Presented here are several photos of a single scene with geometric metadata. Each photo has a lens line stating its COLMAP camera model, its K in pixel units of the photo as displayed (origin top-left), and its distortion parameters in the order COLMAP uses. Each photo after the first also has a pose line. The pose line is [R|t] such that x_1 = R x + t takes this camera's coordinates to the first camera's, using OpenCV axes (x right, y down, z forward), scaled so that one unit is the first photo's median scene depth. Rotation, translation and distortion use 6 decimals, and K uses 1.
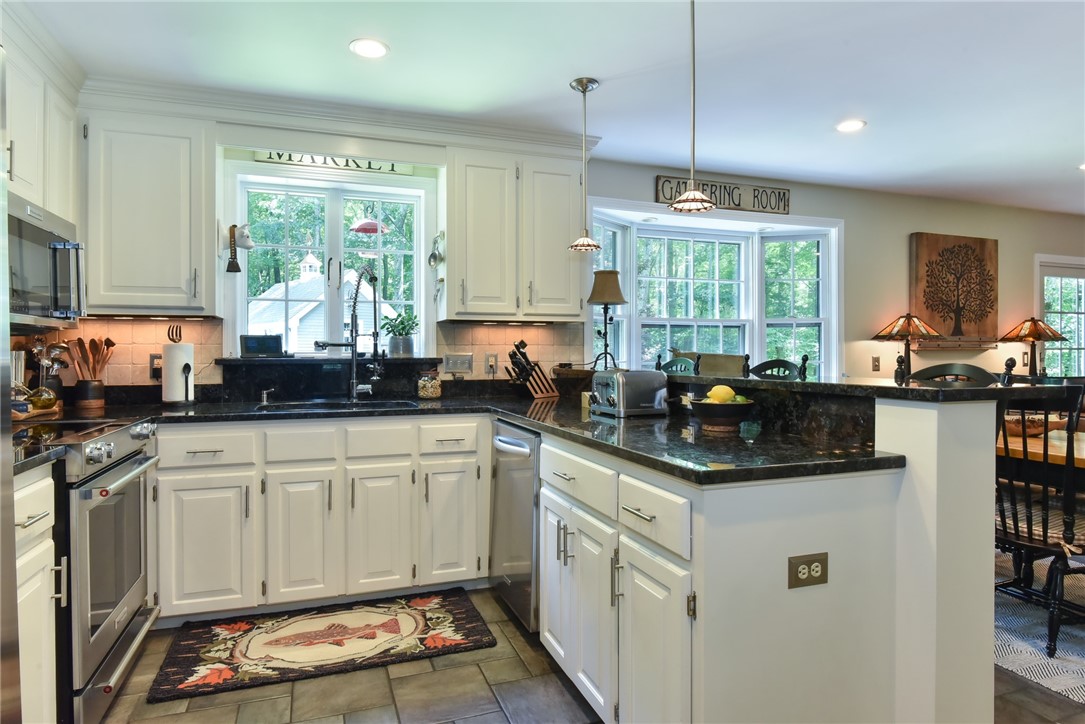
lens RADIAL K [[612.7, 0, 536.4], [0, 612.7, 353.1], [0, 0, 1]] dist [-0.007540, -0.001147]
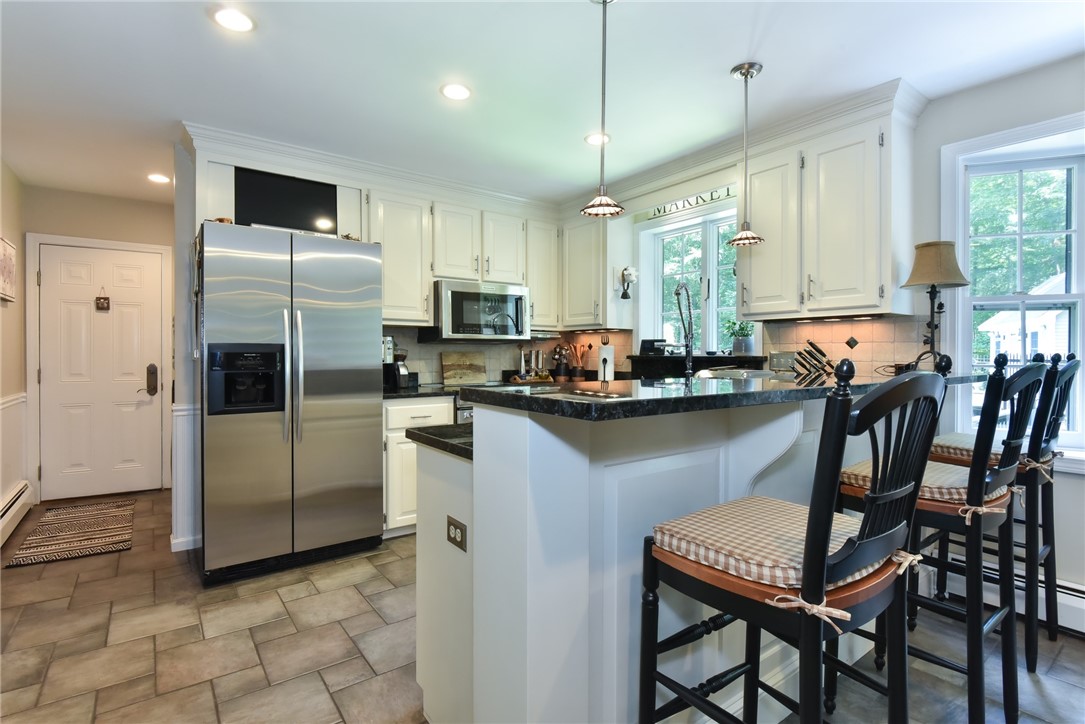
lens RADIAL K [[523.3, 0, 539.3], [0, 523.3, 363.5], [0, 0, 1]] dist [-0.005601, -0.004793]
pose [[0.292321, 0.022168, -0.956063, 0.713520], [0.000082, 0.999731, 0.023206, -0.000733], [0.956320, -0.006862, 0.292241, 0.417152]]
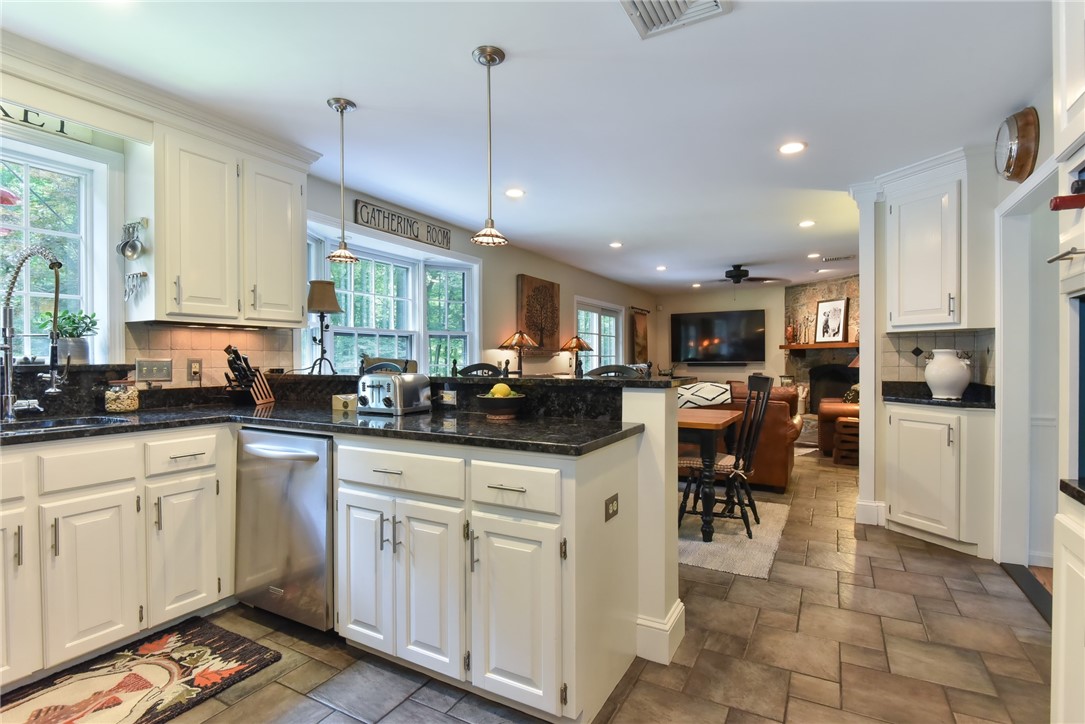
lens RADIAL K [[523.3, 0, 533.6], [0, 523.3, 364.0], [0, 0, 1]] dist [-0.005601, -0.004793]
pose [[0.755473, -0.007580, 0.655136, -0.246731], [0.001554, 0.999951, 0.009778, 0.001211], [-0.655178, -0.006368, 0.755448, 0.089728]]
